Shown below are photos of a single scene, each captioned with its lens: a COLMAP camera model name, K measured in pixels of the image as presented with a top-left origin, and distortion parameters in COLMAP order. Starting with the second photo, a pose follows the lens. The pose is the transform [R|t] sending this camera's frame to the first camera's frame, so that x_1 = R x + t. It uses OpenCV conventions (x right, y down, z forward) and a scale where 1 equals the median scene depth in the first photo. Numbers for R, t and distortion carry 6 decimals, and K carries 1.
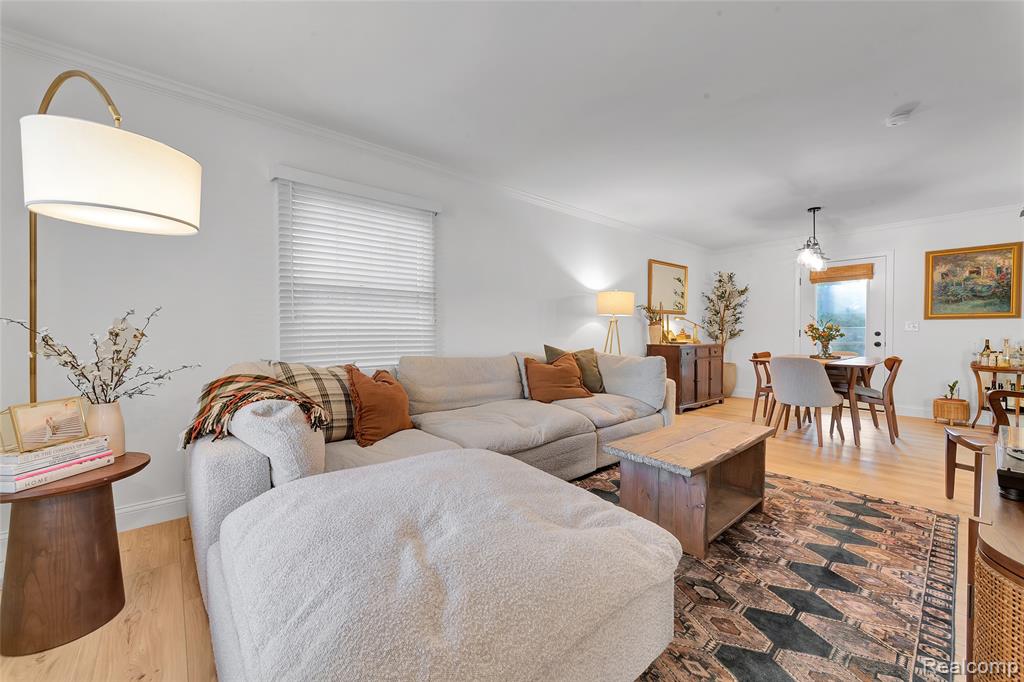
lens RADIAL K [[400.1, 0, 515.4], [0, 400.1, 344.0], [0, 0, 1]] dist [-0.002793, -0.000045]
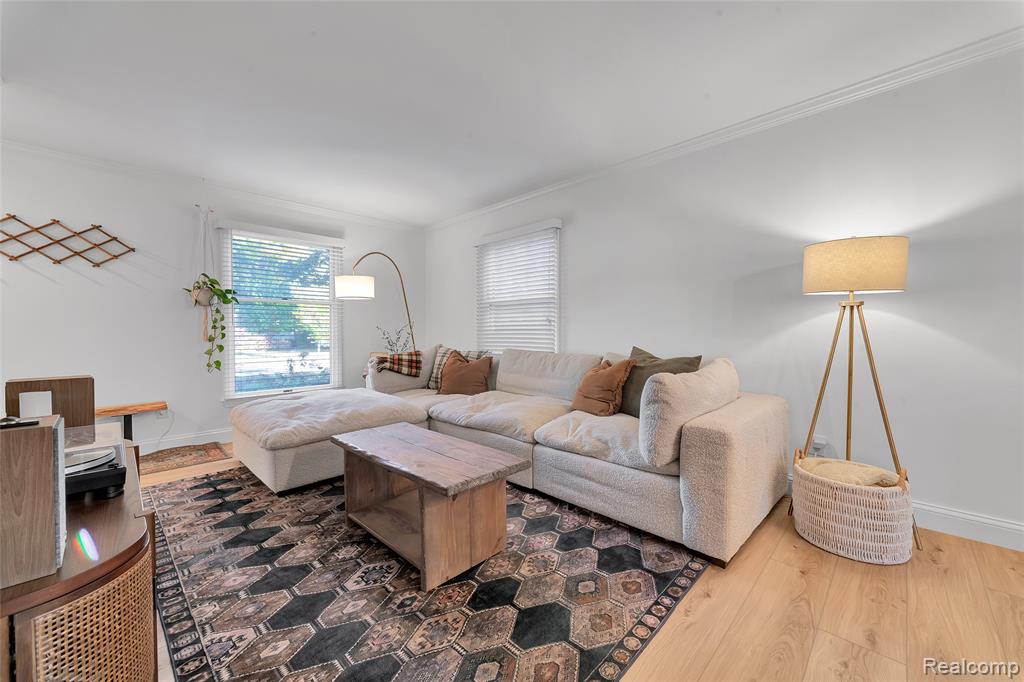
lens RADIAL K [[400.1, 0, 509.5], [0, 400.1, 346.0], [0, 0, 1]] dist [-0.002793, -0.000045]
pose [[0.076264, 0.039371, -0.996310, 1.755192], [-0.027705, 0.998918, 0.037354, -0.047464], [0.996703, 0.024754, 0.077272, 1.454932]]
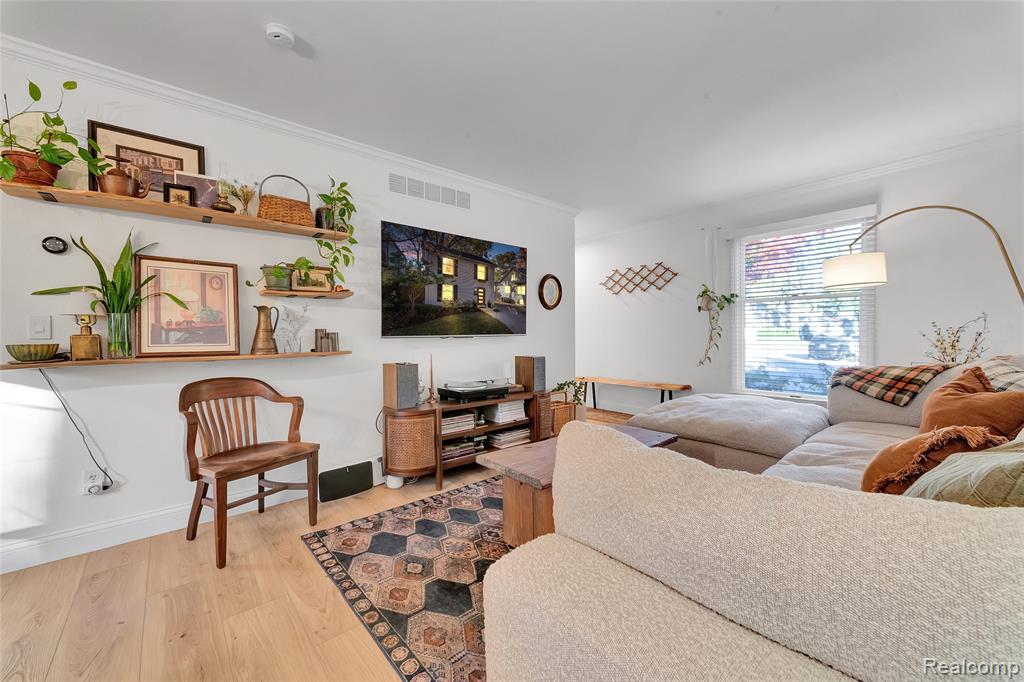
lens RADIAL K [[400.1, 0, 511.6], [0, 400.1, 330.4], [0, 0, 1]] dist [-0.002793, -0.000045]
pose [[-0.999849, 0.014008, 0.010261, 0.795614], [0.014220, 0.999681, 0.020890, -0.080123], [-0.009966, 0.021033, -0.999729, 2.512568]]
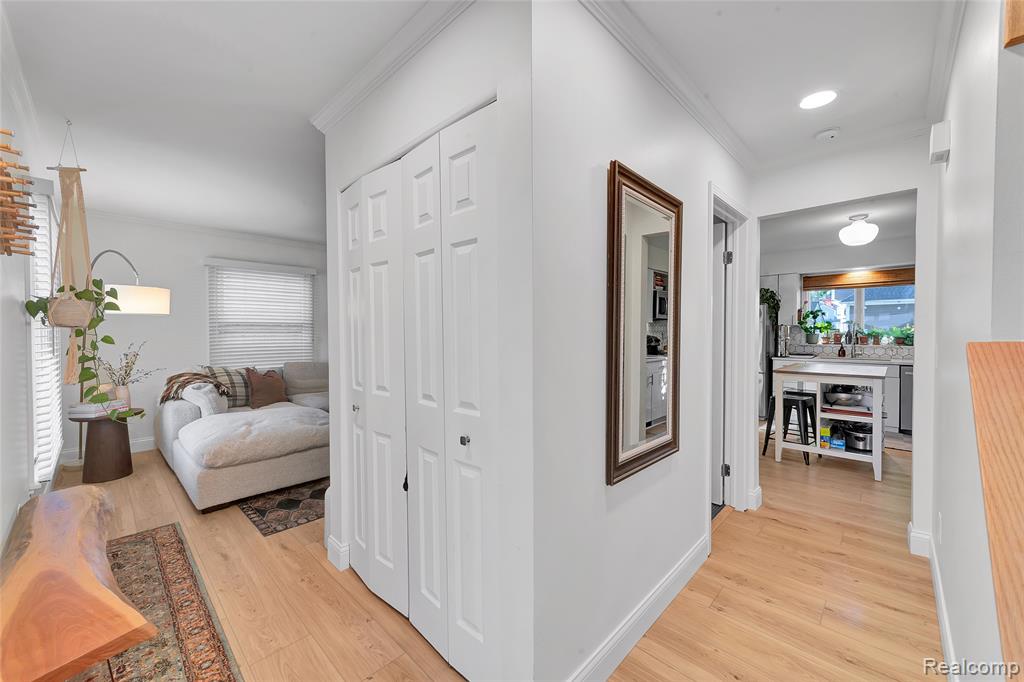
lens RADIAL K [[400.1, 0, 517.2], [0, 400.1, 343.3], [0, 0, 1]] dist [-0.002793, -0.000045]
pose [[0.995716, -0.002410, 0.092433, 0.899797], [0.002645, 0.999994, -0.002418, -0.072087], [-0.092427, 0.002652, 0.995716, -1.325592]]
